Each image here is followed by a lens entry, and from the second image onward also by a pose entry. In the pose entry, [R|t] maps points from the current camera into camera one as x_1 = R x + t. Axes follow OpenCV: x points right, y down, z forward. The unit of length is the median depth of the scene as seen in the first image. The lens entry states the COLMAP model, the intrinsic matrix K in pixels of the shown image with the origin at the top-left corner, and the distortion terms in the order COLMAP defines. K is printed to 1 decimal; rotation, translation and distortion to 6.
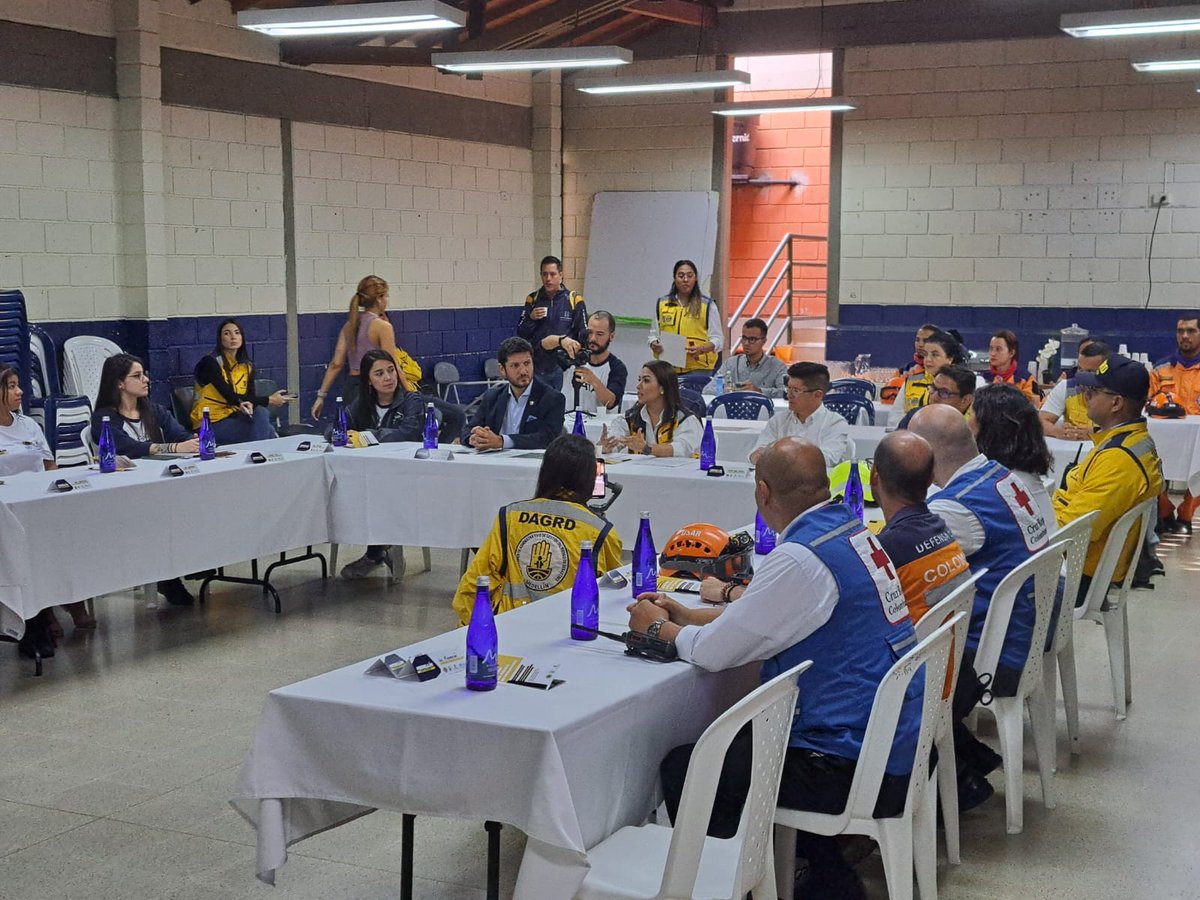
lens RADIAL K [[1733.0, 0, 600.0], [0, 1733.0, 450.0], [0, 0, 1]] dist [0.366323, -1.647991]
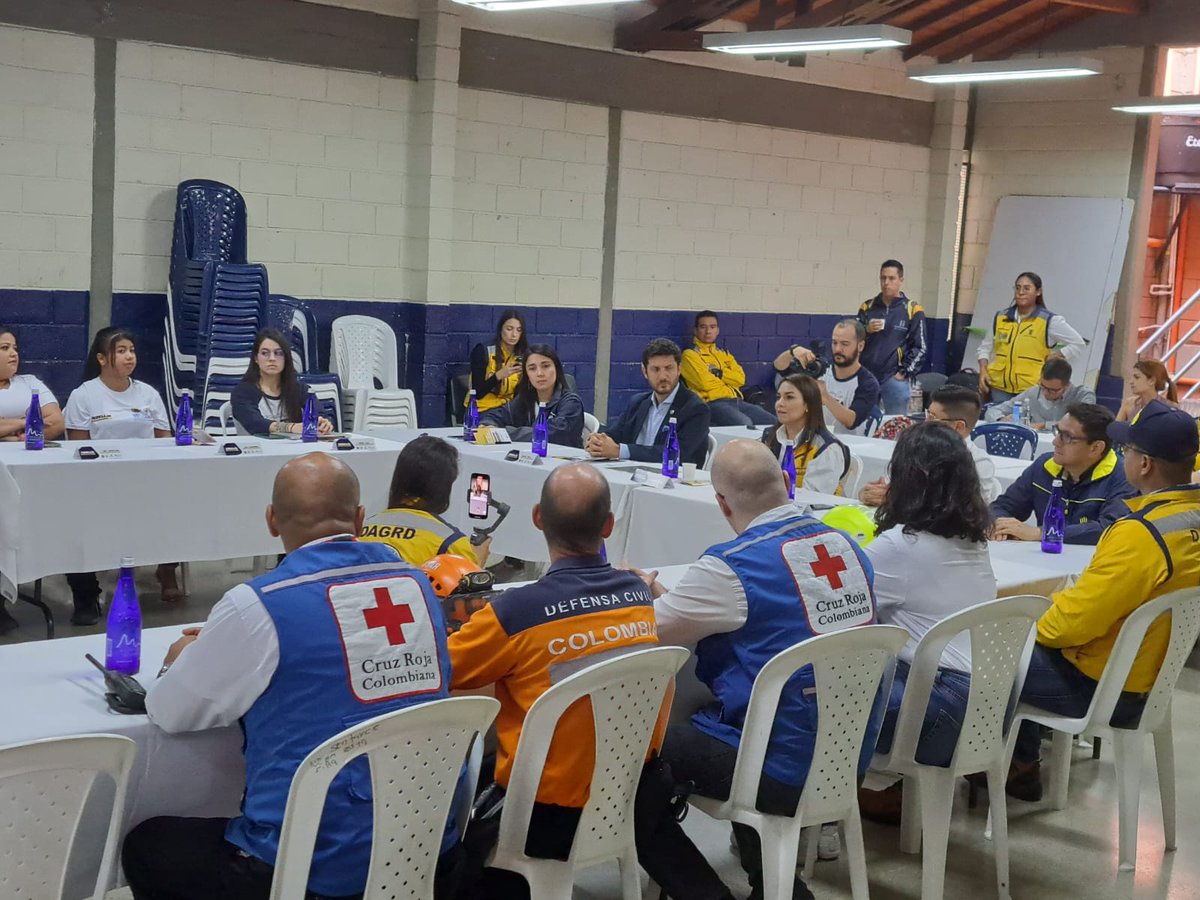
lens RADIAL K [[1733.0, 0, 600.0], [0, 1733.0, 450.0], [0, 0, 1]] dist [0.366323, -1.647991]
pose [[0.937018, 0.086698, -0.338351, 0.190616], [-0.088487, 0.996025, 0.010164, -0.010757], [0.337887, 0.020416, 0.940965, 0.110277]]
